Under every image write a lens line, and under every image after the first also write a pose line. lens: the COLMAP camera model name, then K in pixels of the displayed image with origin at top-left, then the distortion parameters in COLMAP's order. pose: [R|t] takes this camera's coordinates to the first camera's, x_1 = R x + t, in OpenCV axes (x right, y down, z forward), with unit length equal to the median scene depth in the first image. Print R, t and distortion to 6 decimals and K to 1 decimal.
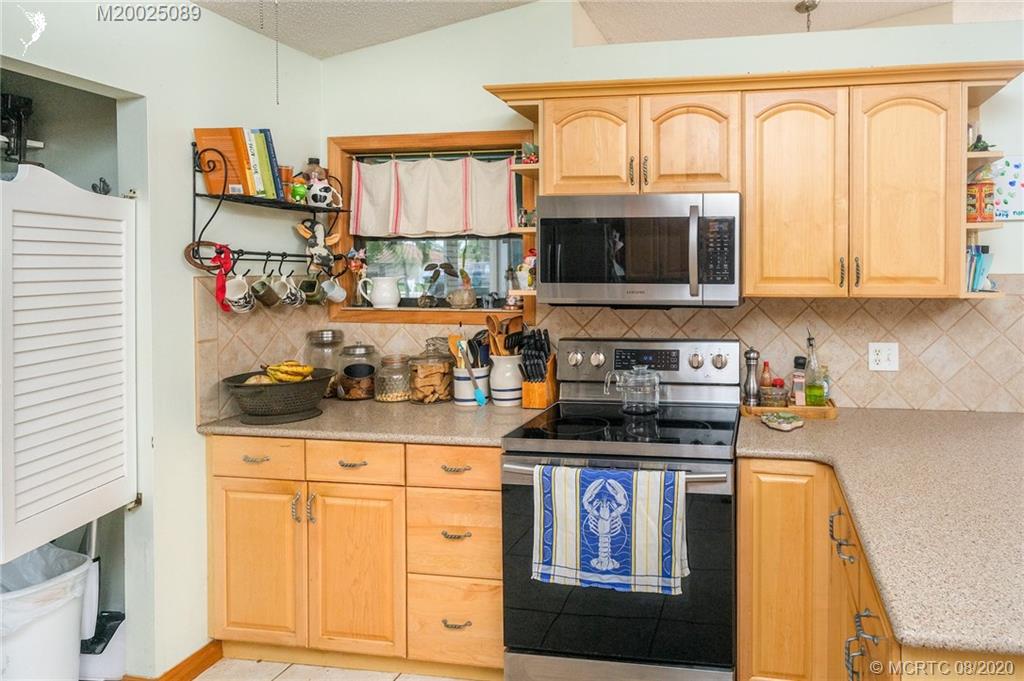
lens RADIAL K [[544.1, 0, 522.9], [0, 544.1, 340.7], [0, 0, 1]] dist [0.000472, 0.001149]
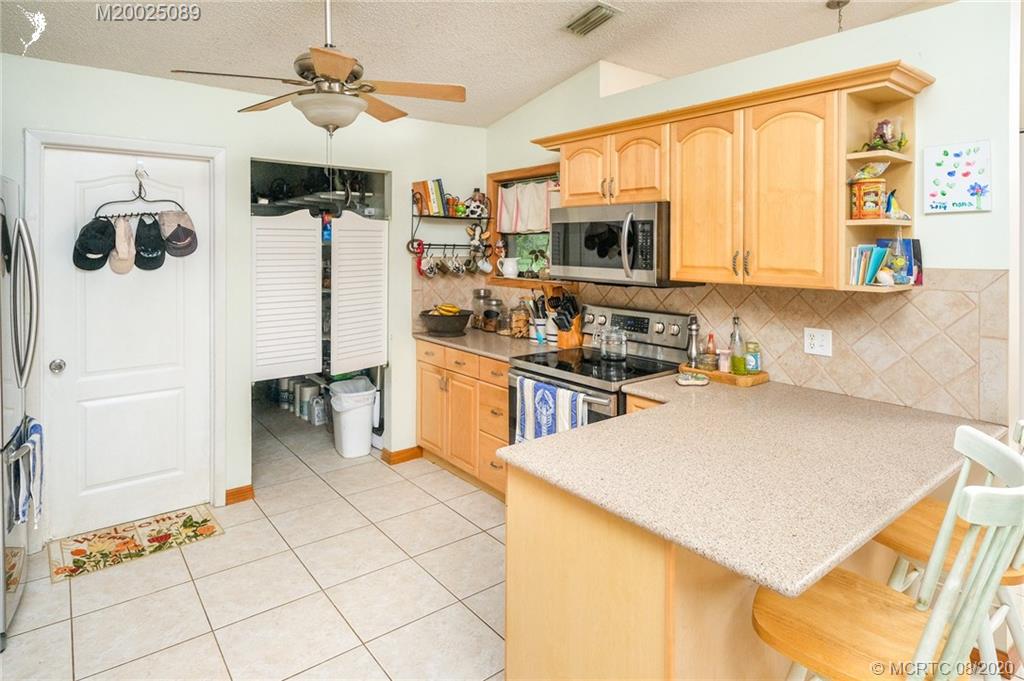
lens RADIAL K [[544.1, 0, 522.9], [0, 544.1, 340.7], [0, 0, 1]] dist [0.000472, 0.001149]
pose [[0.745274, 0.118150, -0.656207, 0.965680], [-0.081265, 0.992933, 0.086483, -0.019190], [0.661788, -0.011127, 0.749609, -0.205727]]
